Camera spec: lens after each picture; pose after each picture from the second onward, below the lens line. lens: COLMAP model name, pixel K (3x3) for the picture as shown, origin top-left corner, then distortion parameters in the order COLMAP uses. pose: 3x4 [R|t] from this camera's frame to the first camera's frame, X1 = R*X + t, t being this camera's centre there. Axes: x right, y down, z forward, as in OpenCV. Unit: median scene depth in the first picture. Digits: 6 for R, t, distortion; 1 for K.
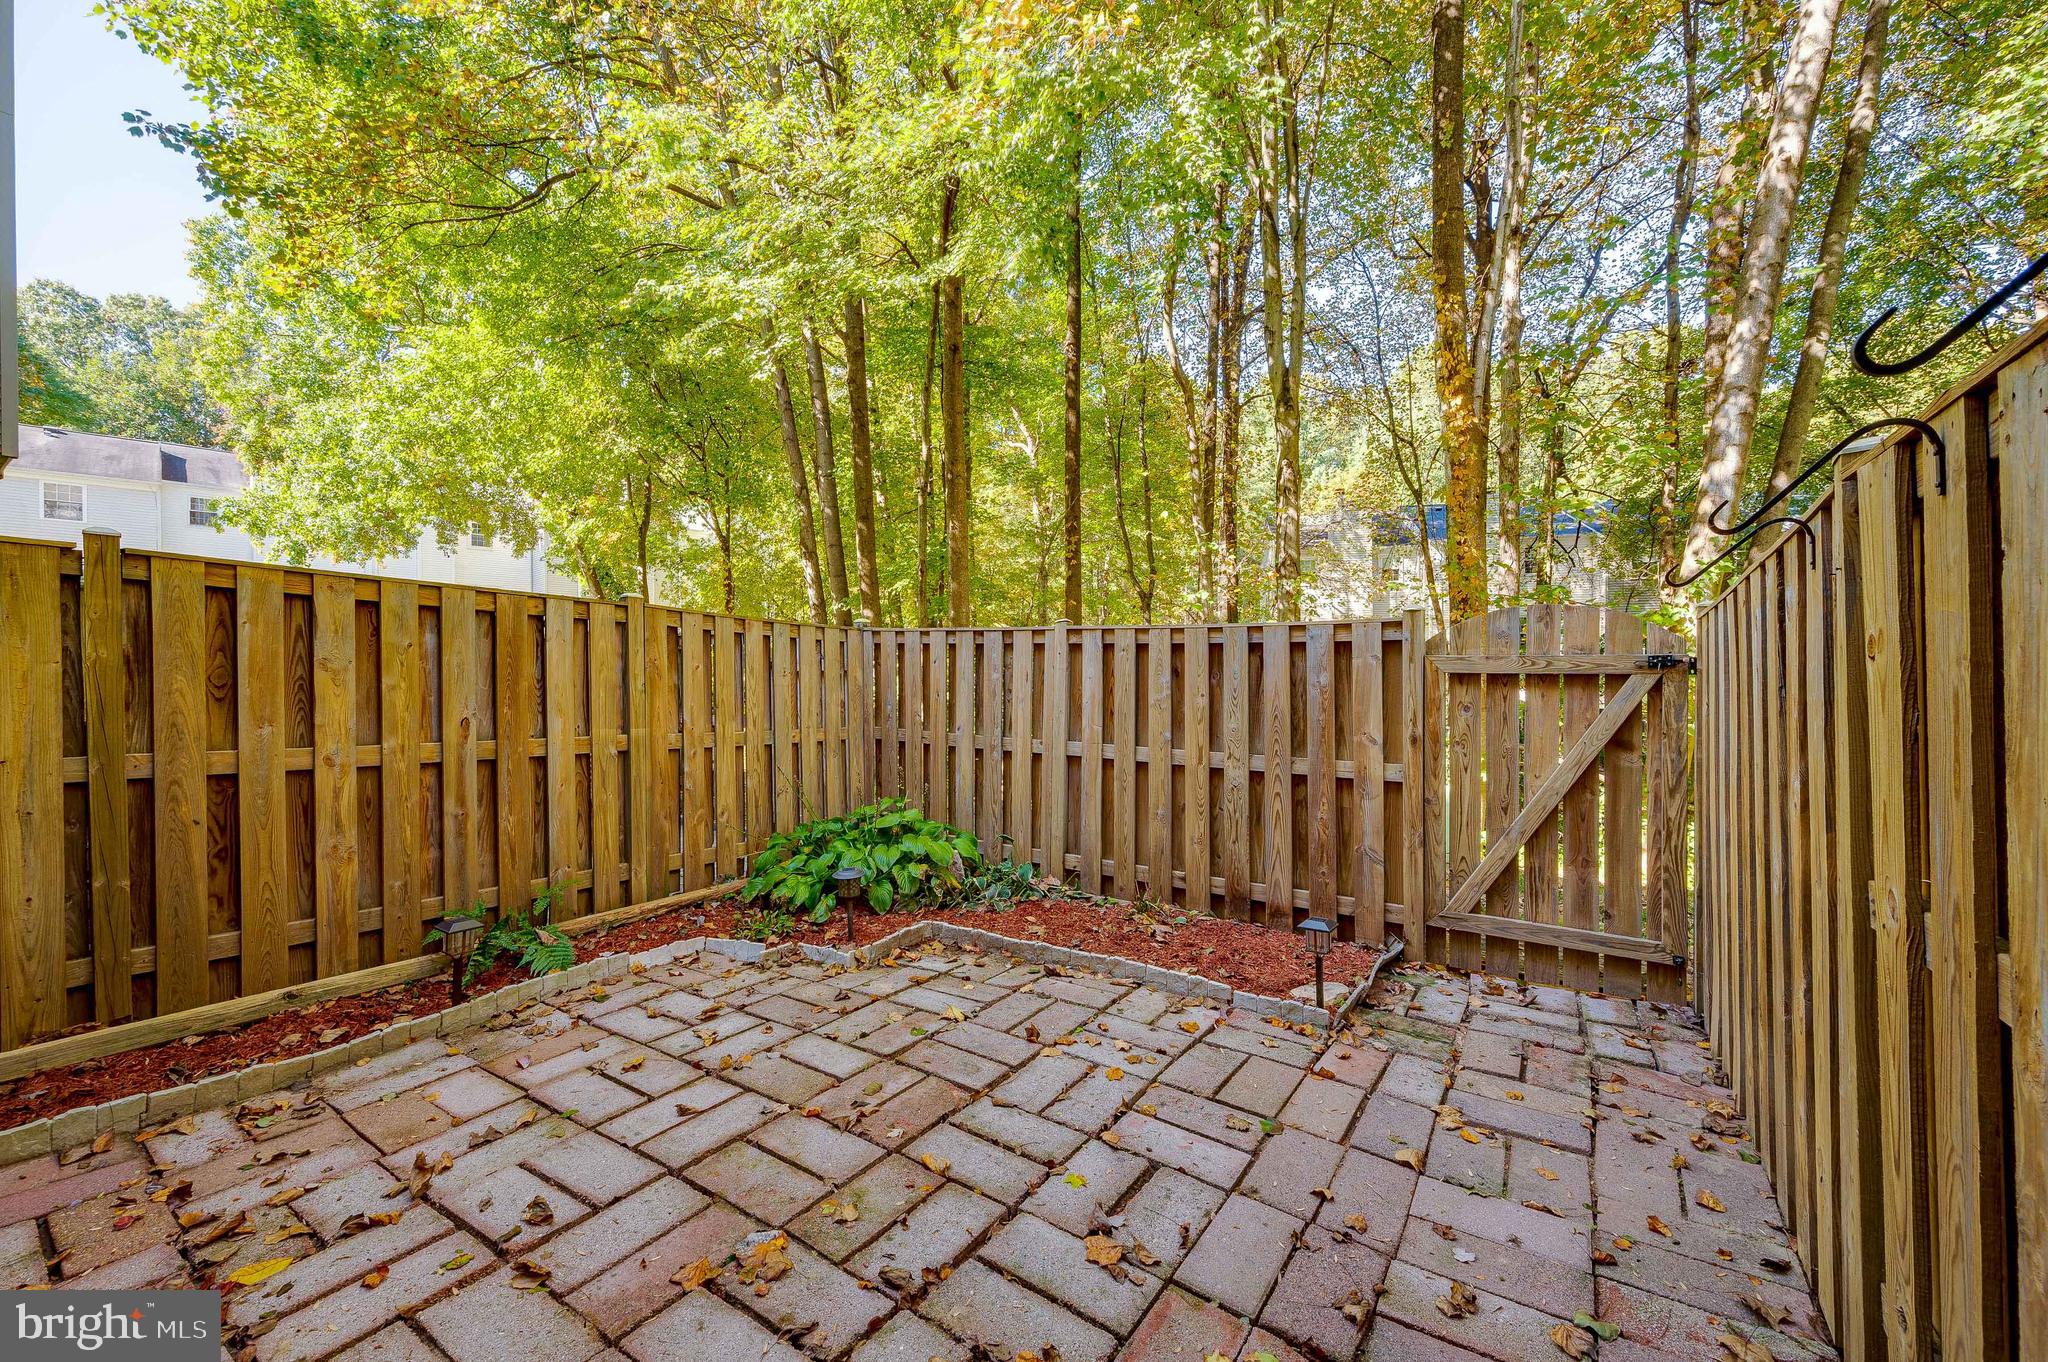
lens RADIAL K [[801.5, 0, 1013.2], [0, 801.5, 679.8], [0, 0, 1]] dist [-0.001208, -0.000625]
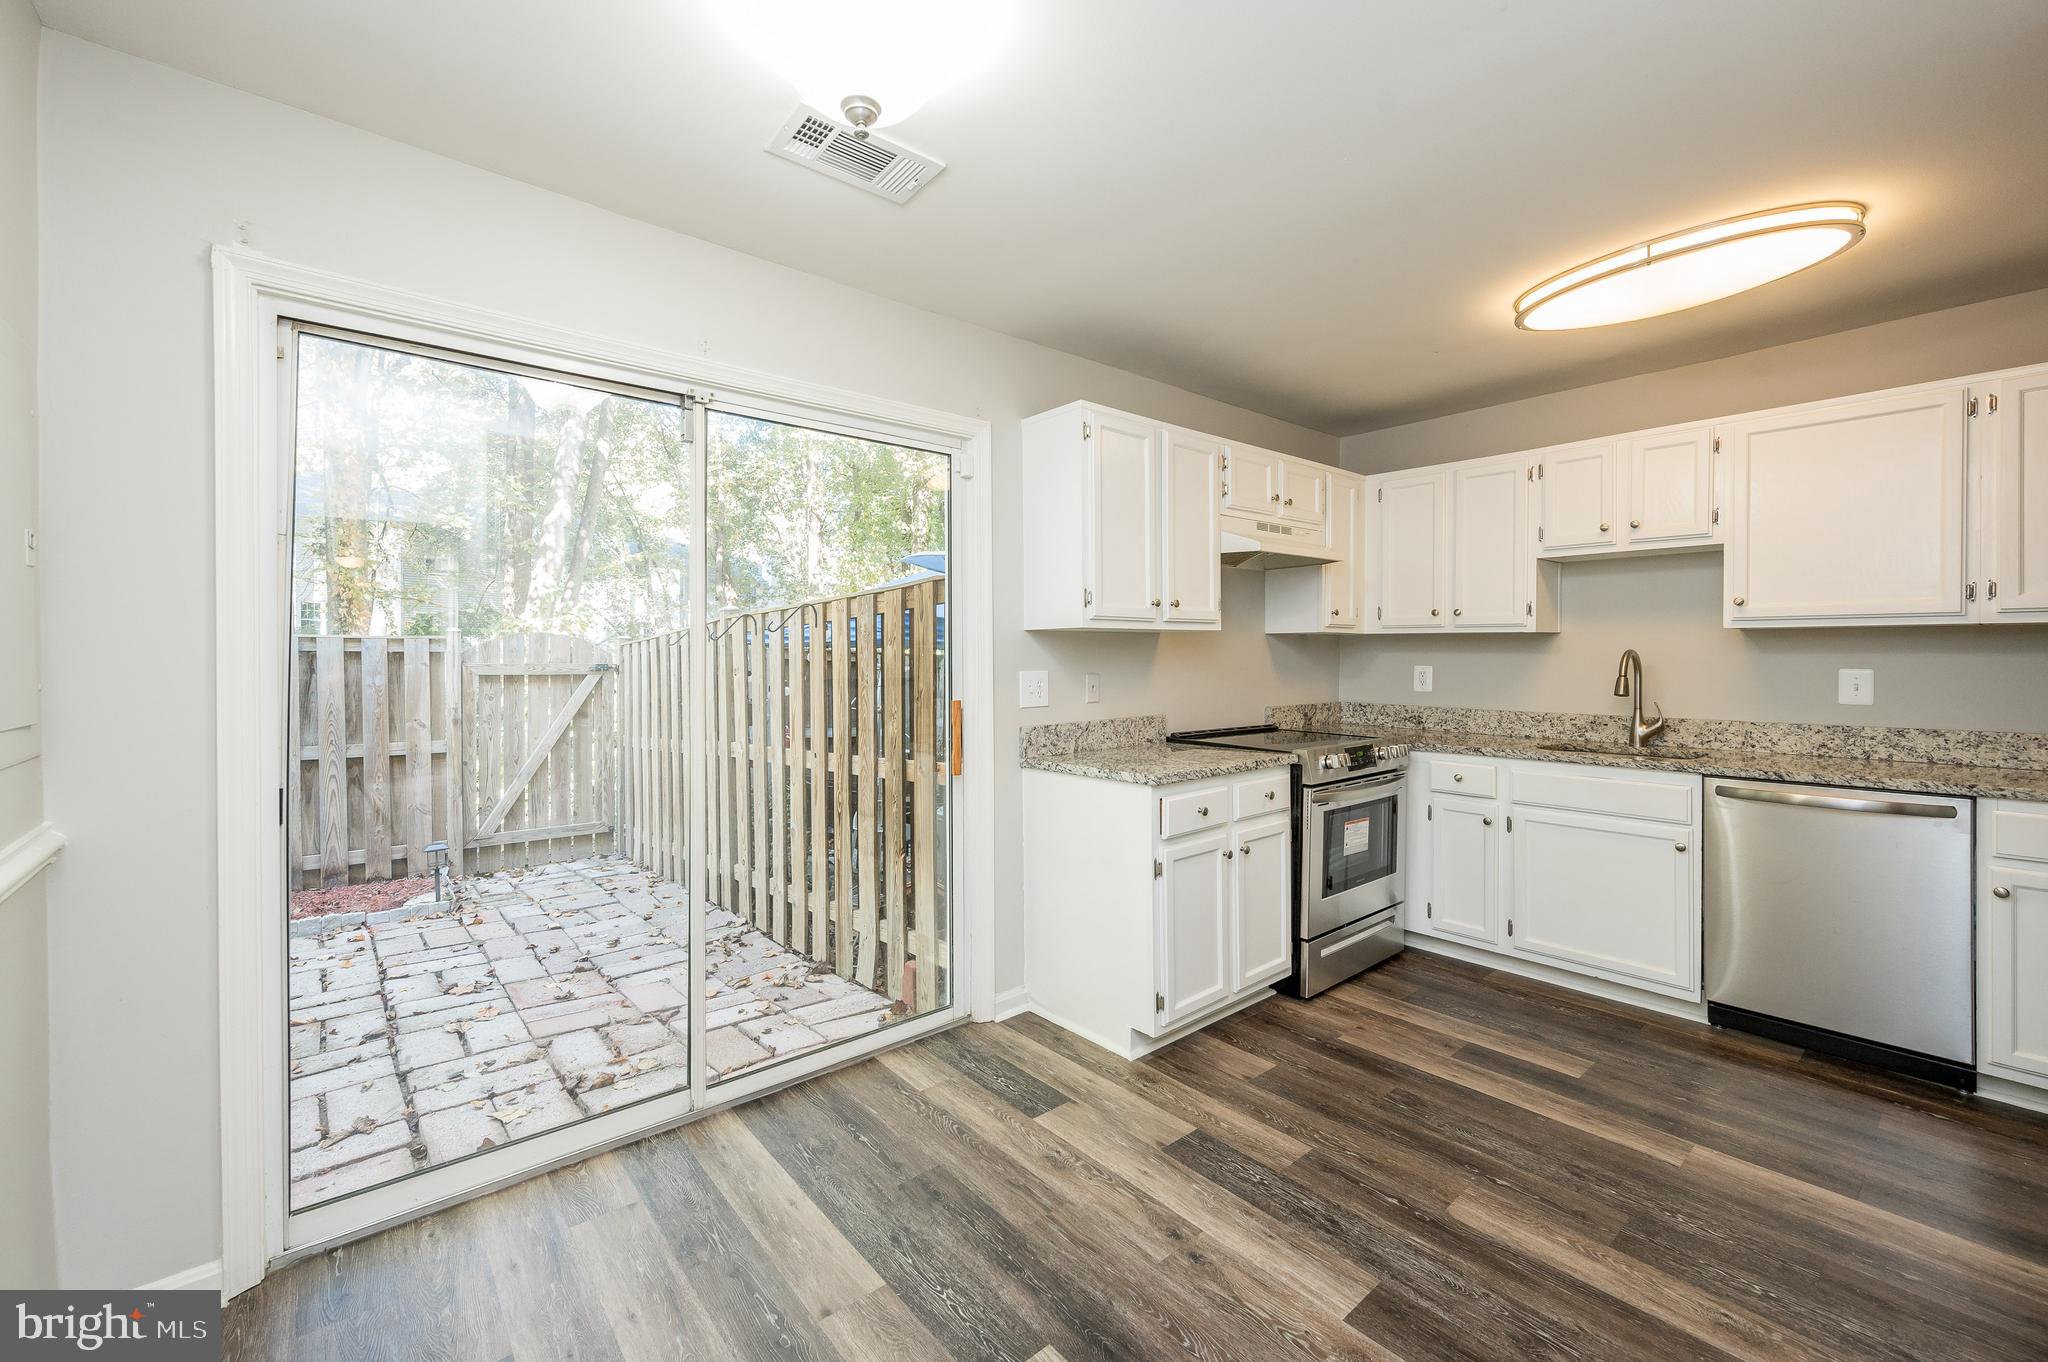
lens RADIAL K [[821.1, 0, 1034.8], [0, 821.1, 655.7], [0, 0, 1]] dist [0.000252, 0.001213]
pose [[0.248303, 0.004461, 0.968672, -0.707768], [0.005565, 0.999966, -0.006032, -0.030428], [-0.968667, 0.006889, 0.248269, -0.395175]]
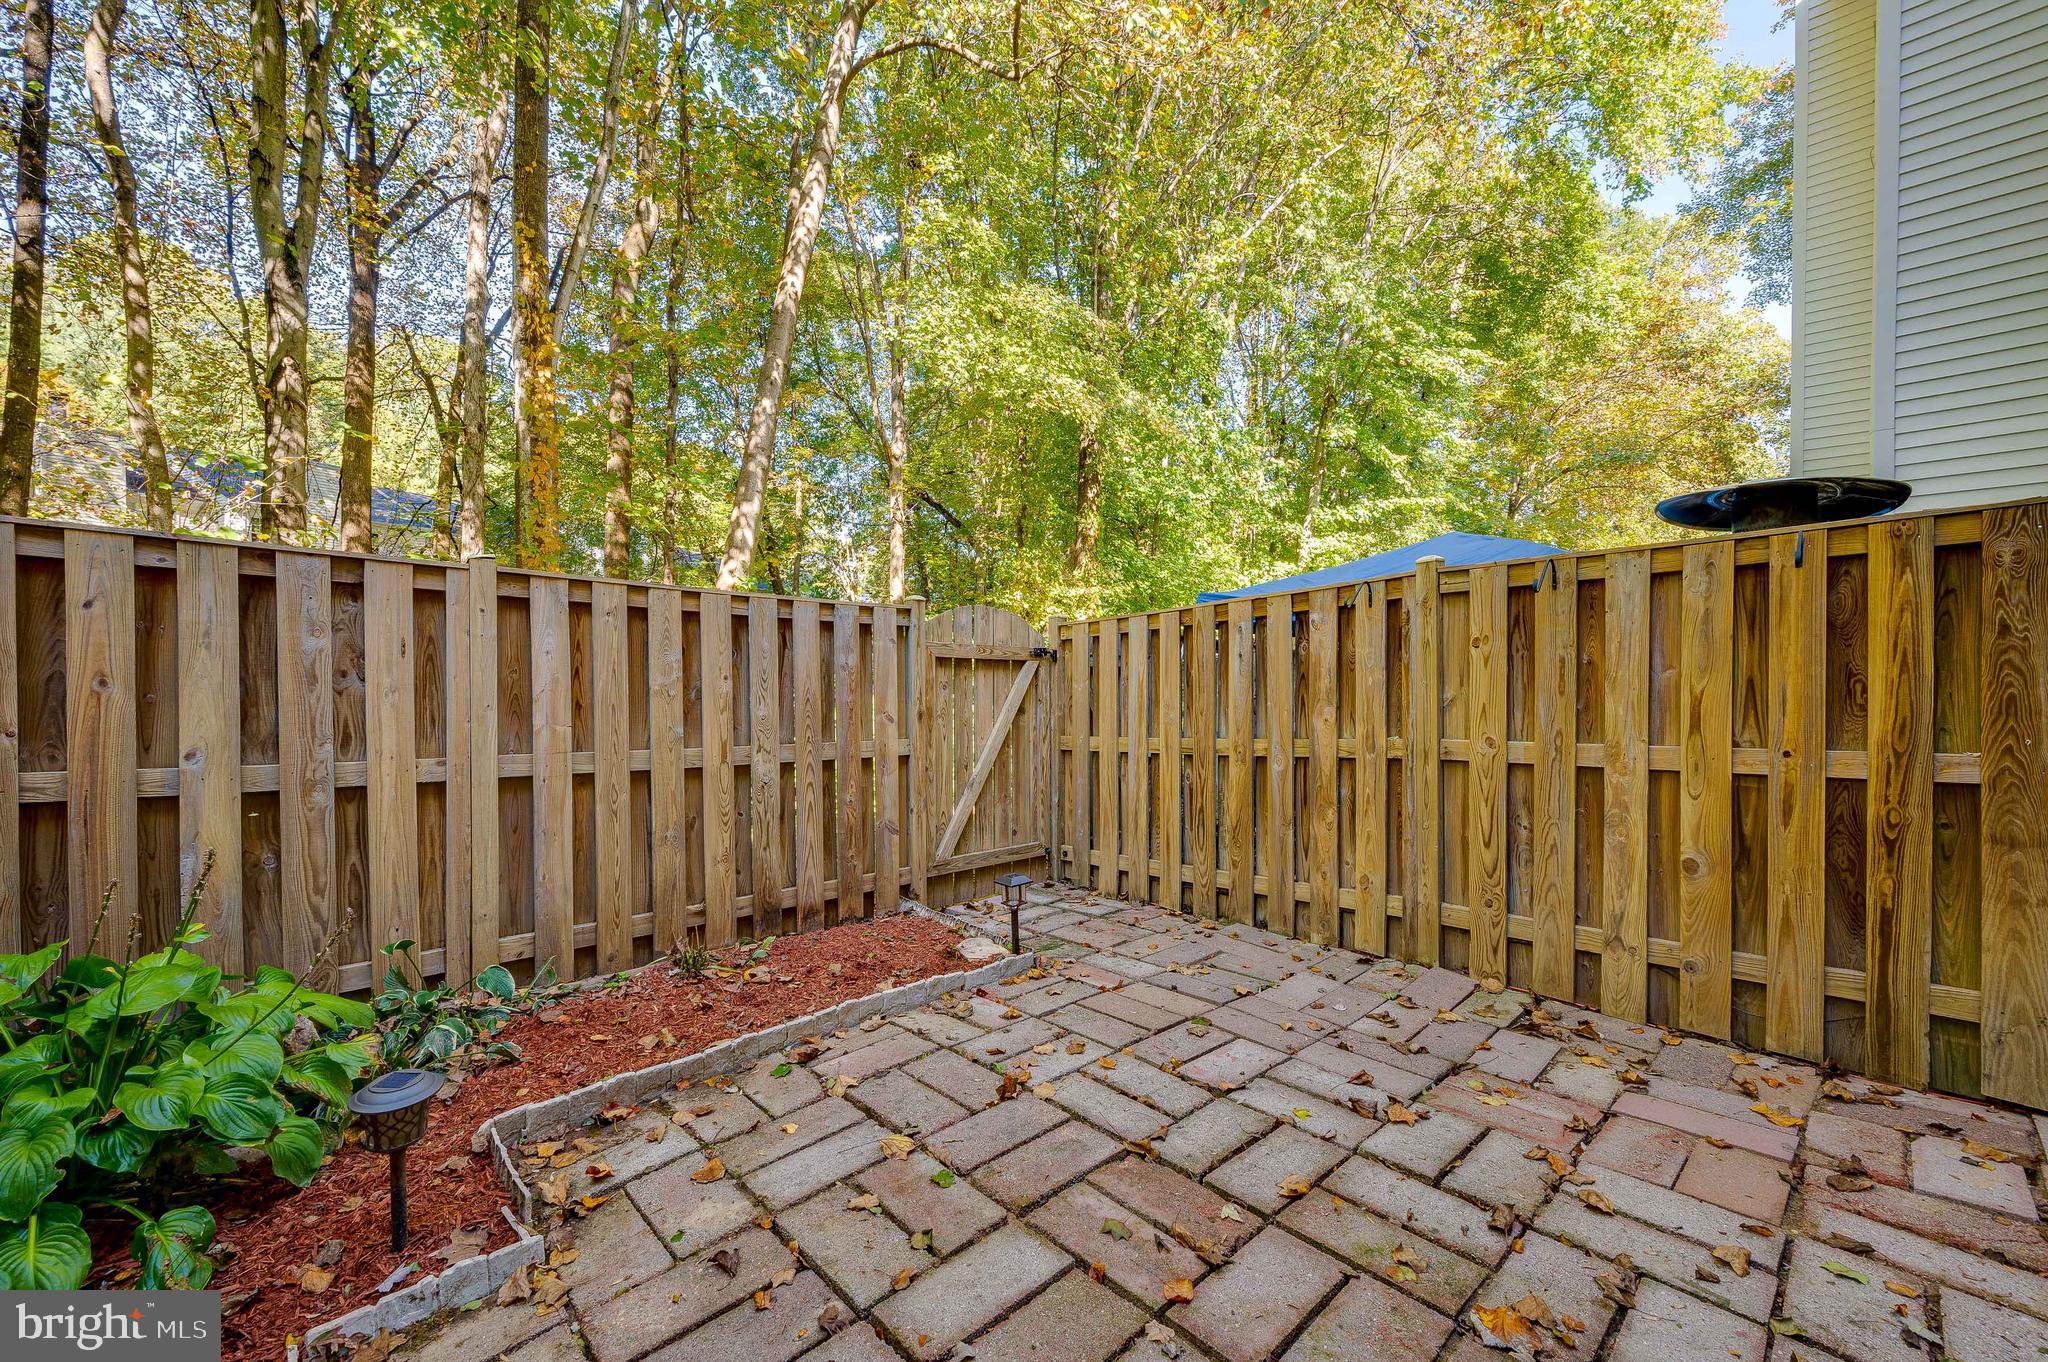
lens RADIAL K [[801.5, 0, 1032.9], [0, 801.5, 677.9], [0, 0, 1]] dist [-0.001208, -0.000625]
pose [[0.228677, 0.001696, 0.973501, -0.586770], [0.000277, 0.999998, -0.001808, 0.025820], [-0.973502, 0.000683, 0.228676, 0.621087]]
